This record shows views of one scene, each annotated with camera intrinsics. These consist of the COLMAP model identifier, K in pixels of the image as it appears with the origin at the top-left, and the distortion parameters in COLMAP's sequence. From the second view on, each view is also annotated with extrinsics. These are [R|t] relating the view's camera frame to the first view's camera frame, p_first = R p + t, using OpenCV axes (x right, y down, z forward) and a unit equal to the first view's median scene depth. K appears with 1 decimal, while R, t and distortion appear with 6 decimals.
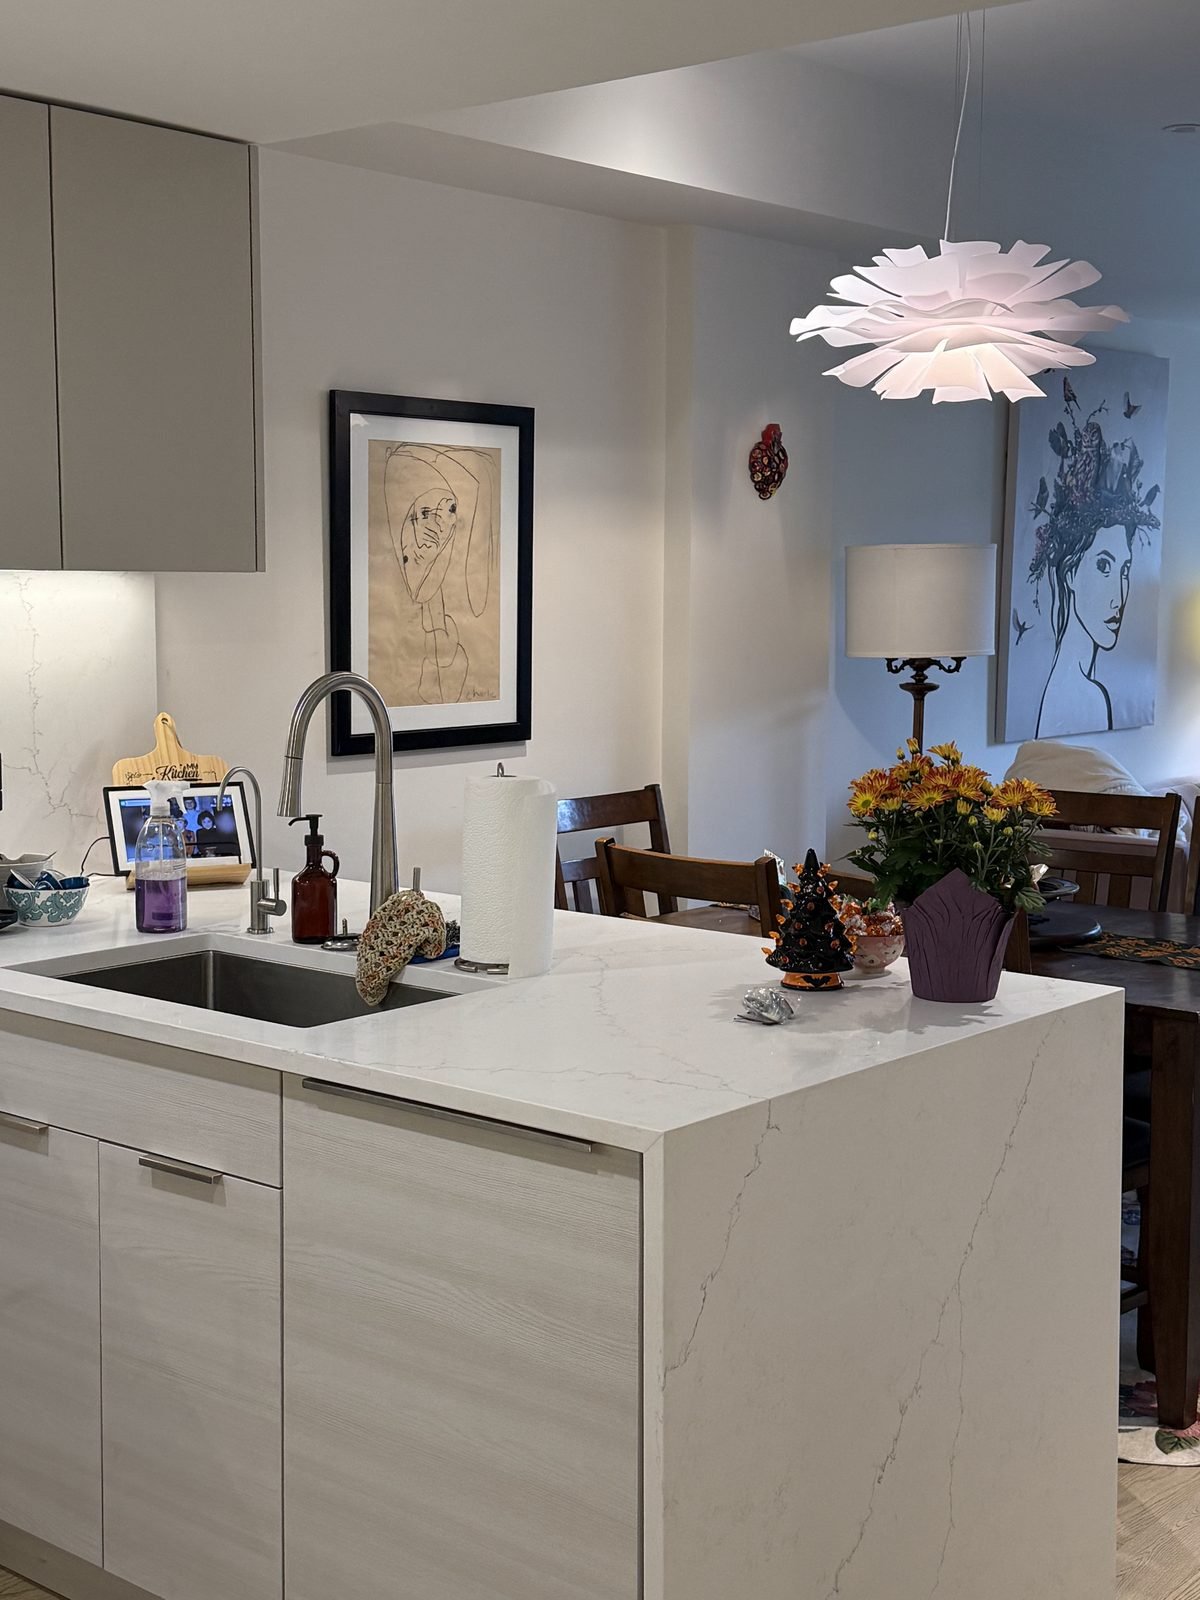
lens RADIAL K [[2140.6, 0, 576.3], [0, 2140.6, 802.8], [0, 0, 1]] dist [0.163277, -0.250952]
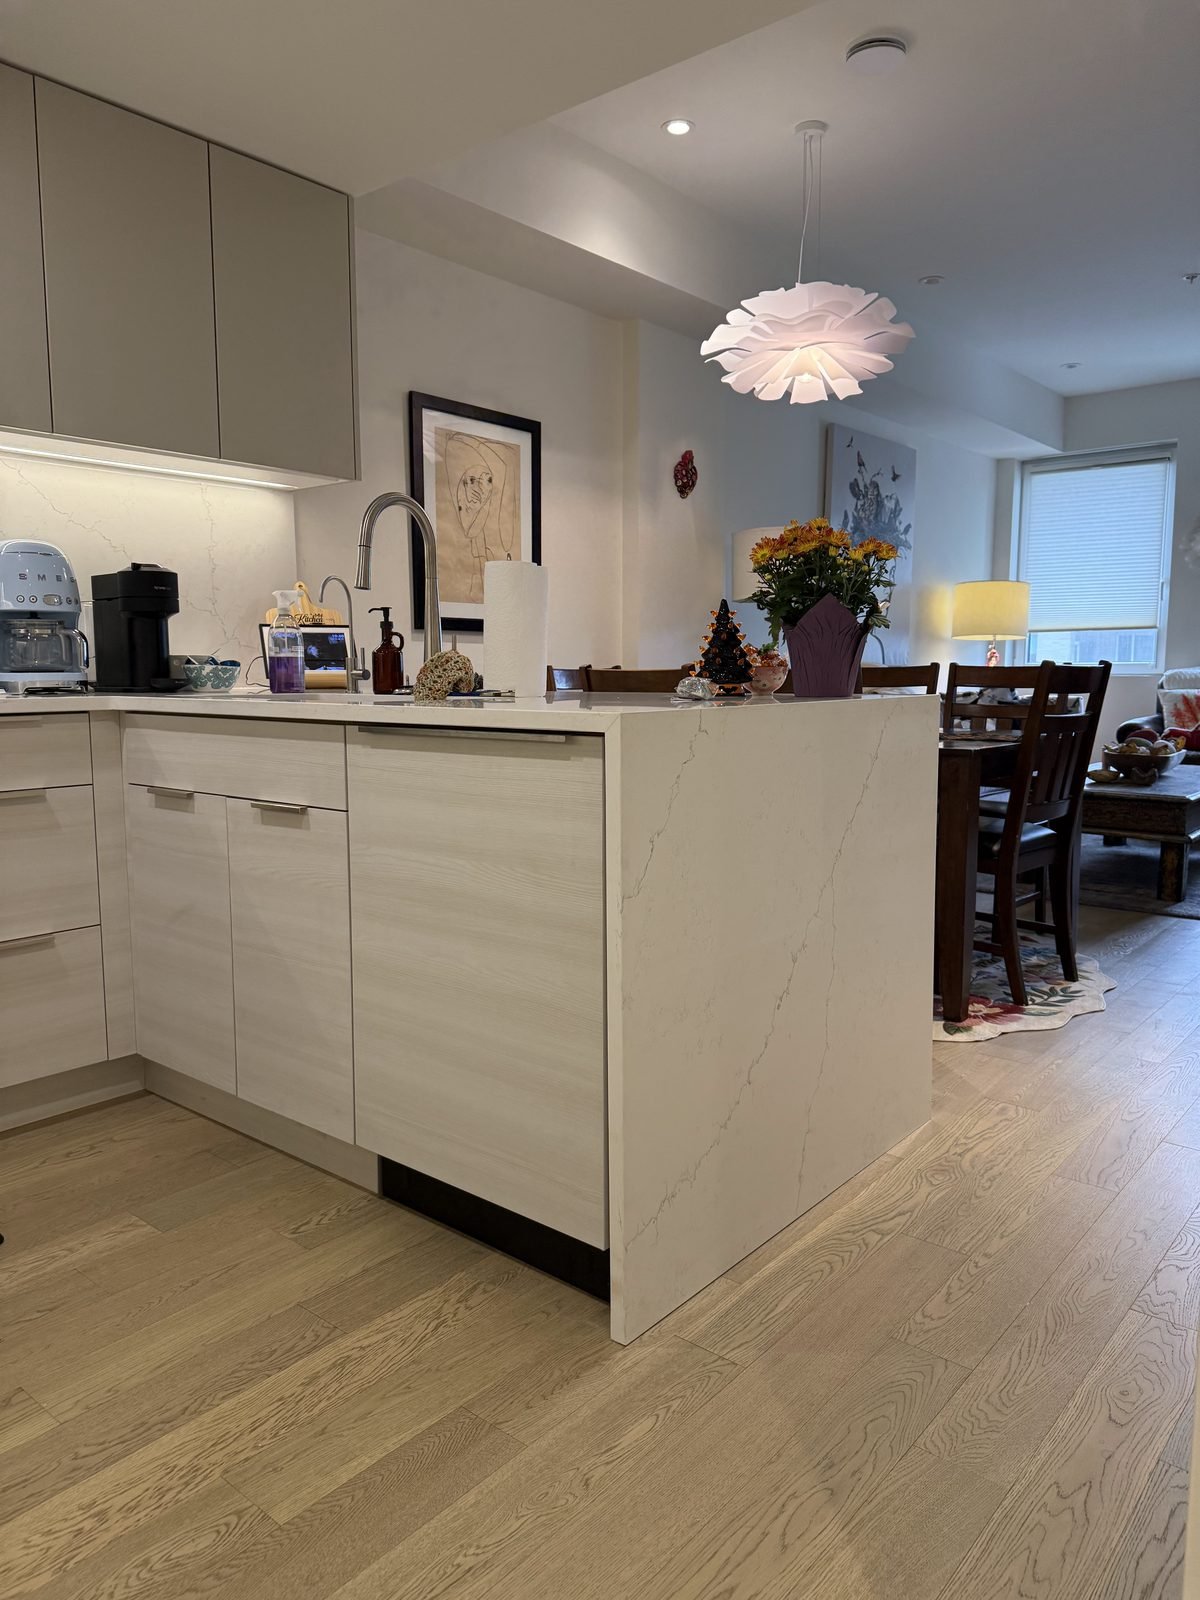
lens RADIAL K [[1119.1, 0, 590.0], [0, 1119.1, 798.4], [0, 0, 1]] dist [0.157763, -0.284687]
pose [[0.999930, -0.007289, 0.009323, 0.007189], [0.007217, 0.999944, 0.007801, 0.092039], [-0.009380, -0.007733, 0.999926, 0.151111]]
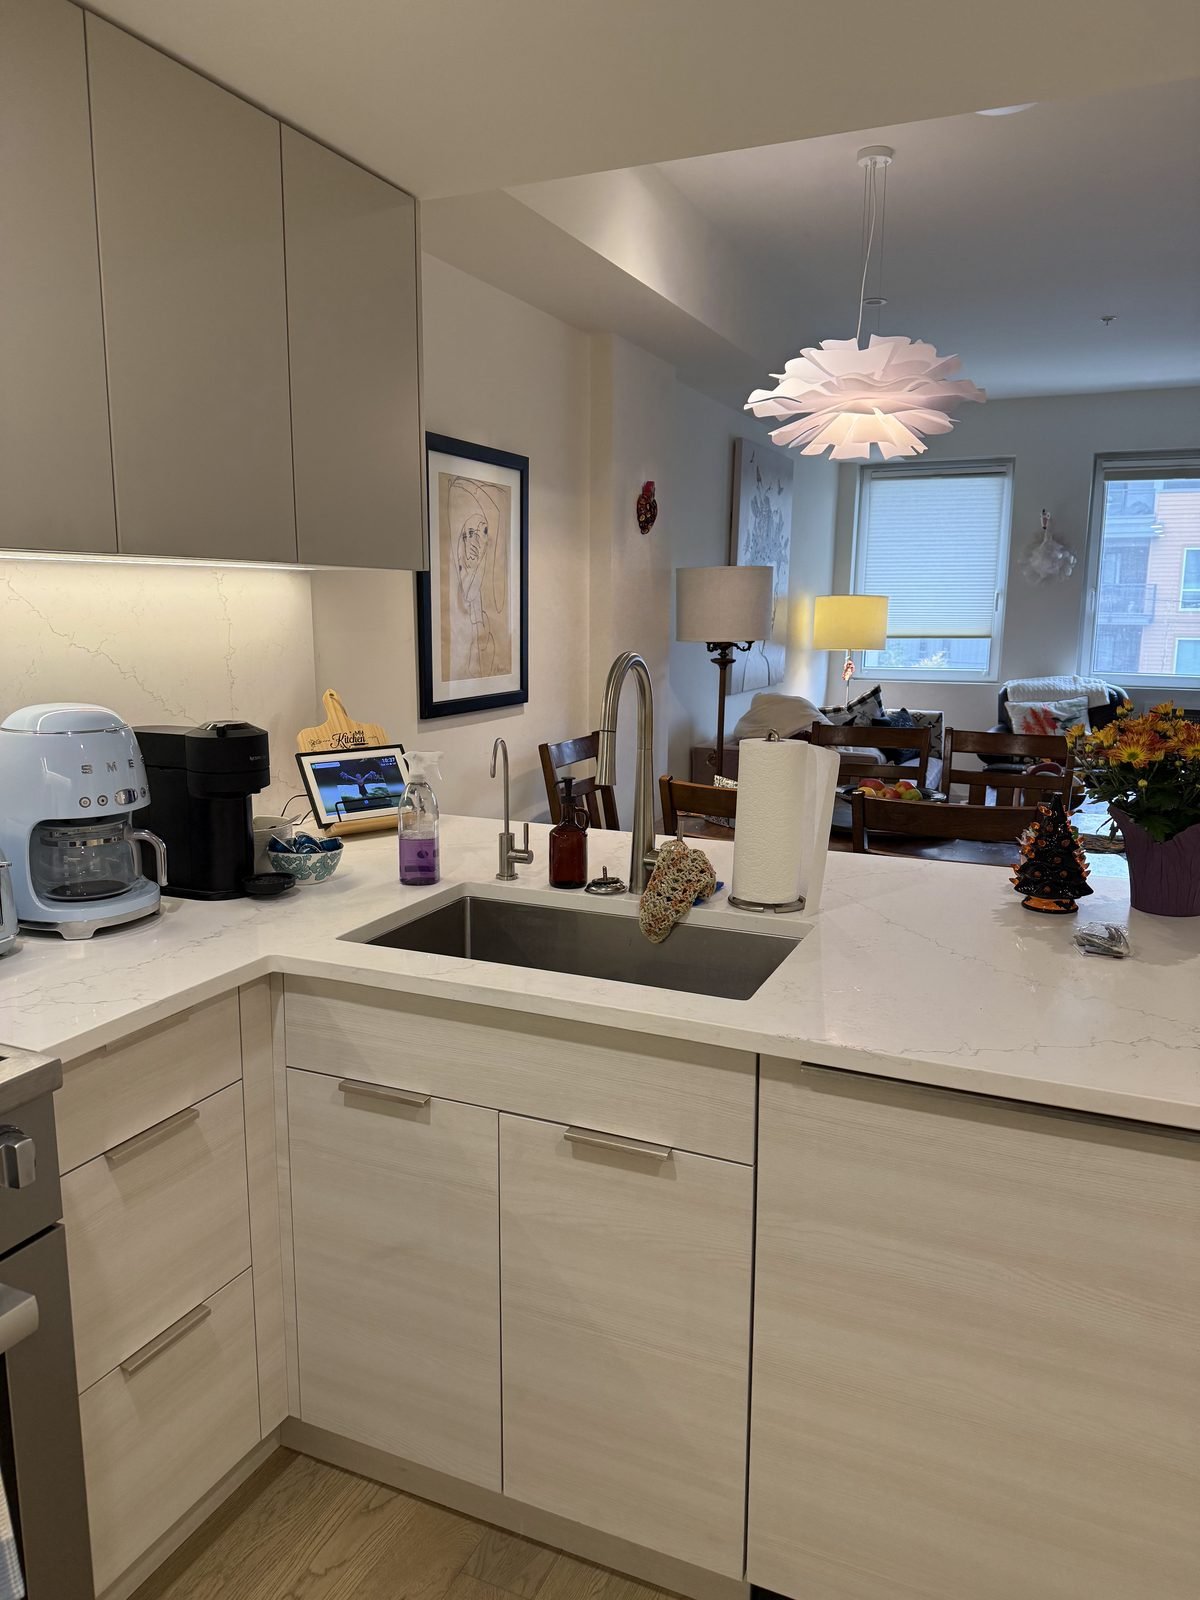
lens RADIAL K [[1119.1, 0, 590.0], [0, 1119.1, 798.4], [0, 0, 1]] dist [0.157763, -0.284687]
pose [[0.959897, -0.048573, 0.276113, -0.193082], [0.030273, 0.997076, 0.070162, -0.017402], [-0.278714, -0.058989, 0.958561, 0.289941]]
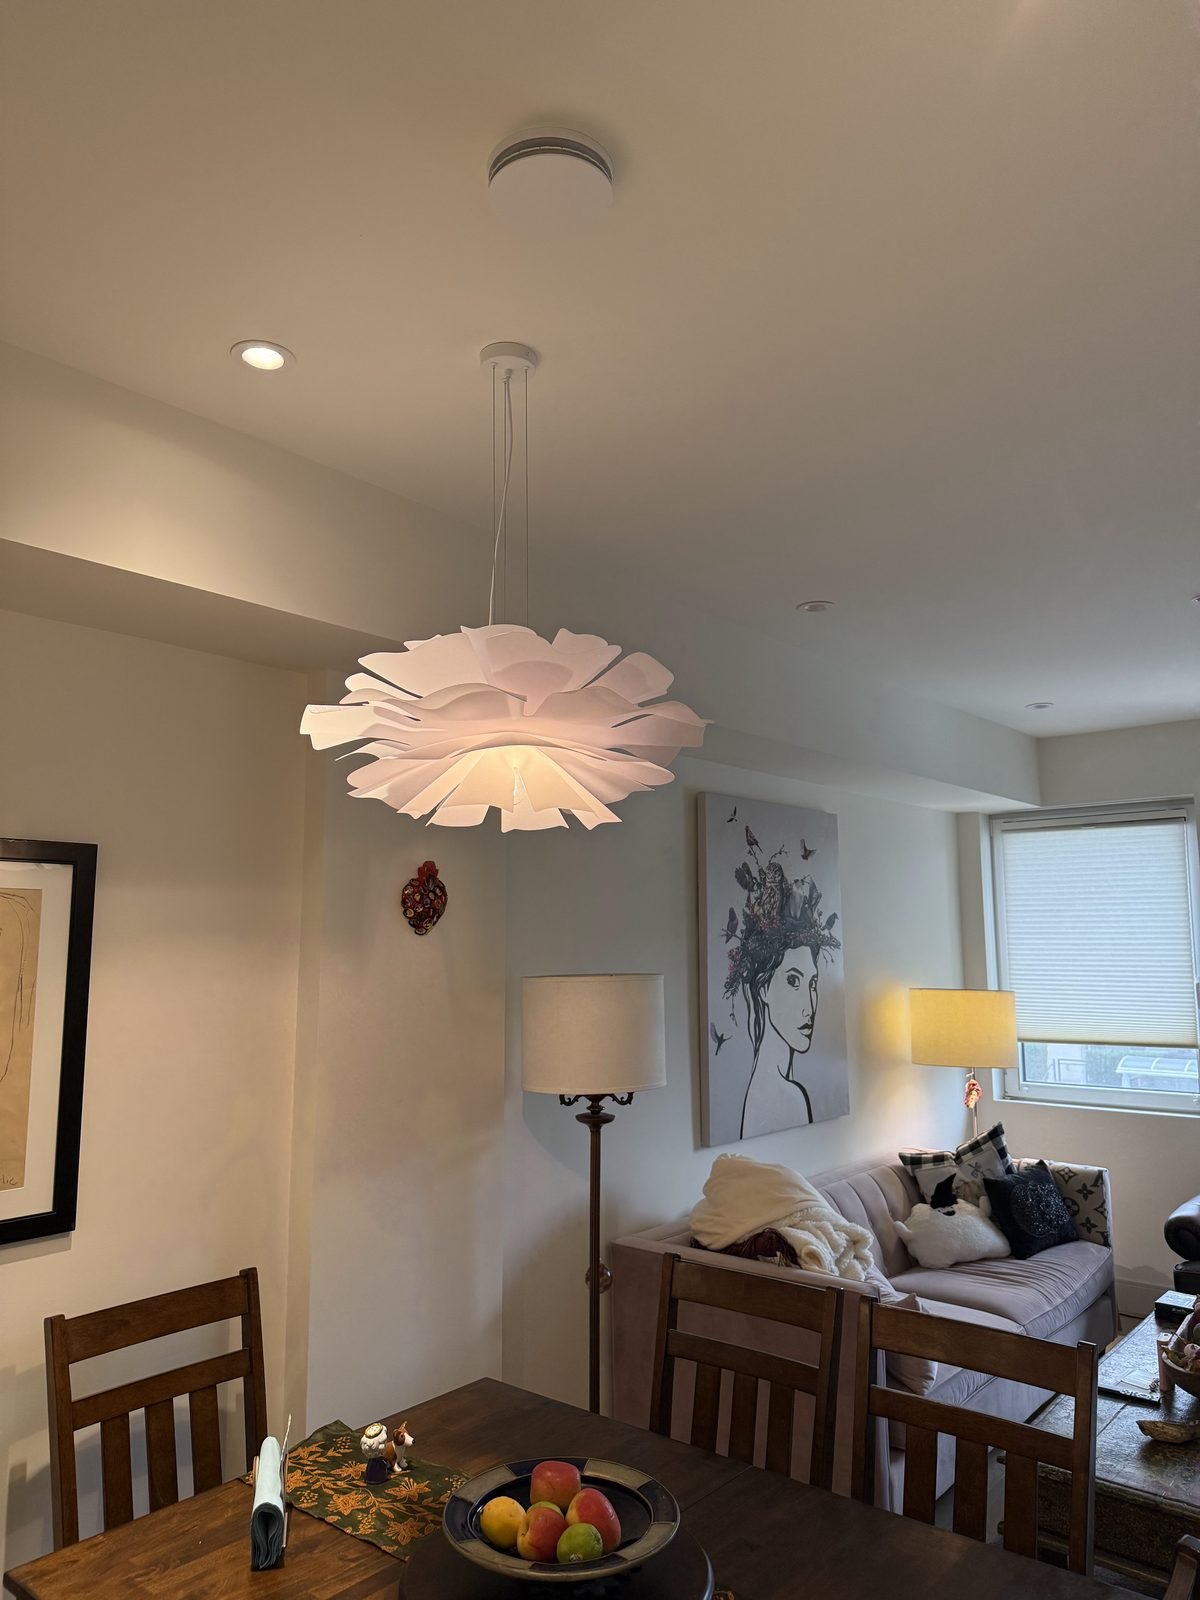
lens RADIAL K [[1119.1, 0, 590.0], [0, 1119.1, 798.4], [0, 0, 1]] dist [0.157763, -0.284687]
pose [[0.999920, -0.009638, 0.008186, 0.183824], [0.011305, 0.971385, -0.237242, -0.087861], [-0.005665, 0.237316, 0.971416, 0.537266]]
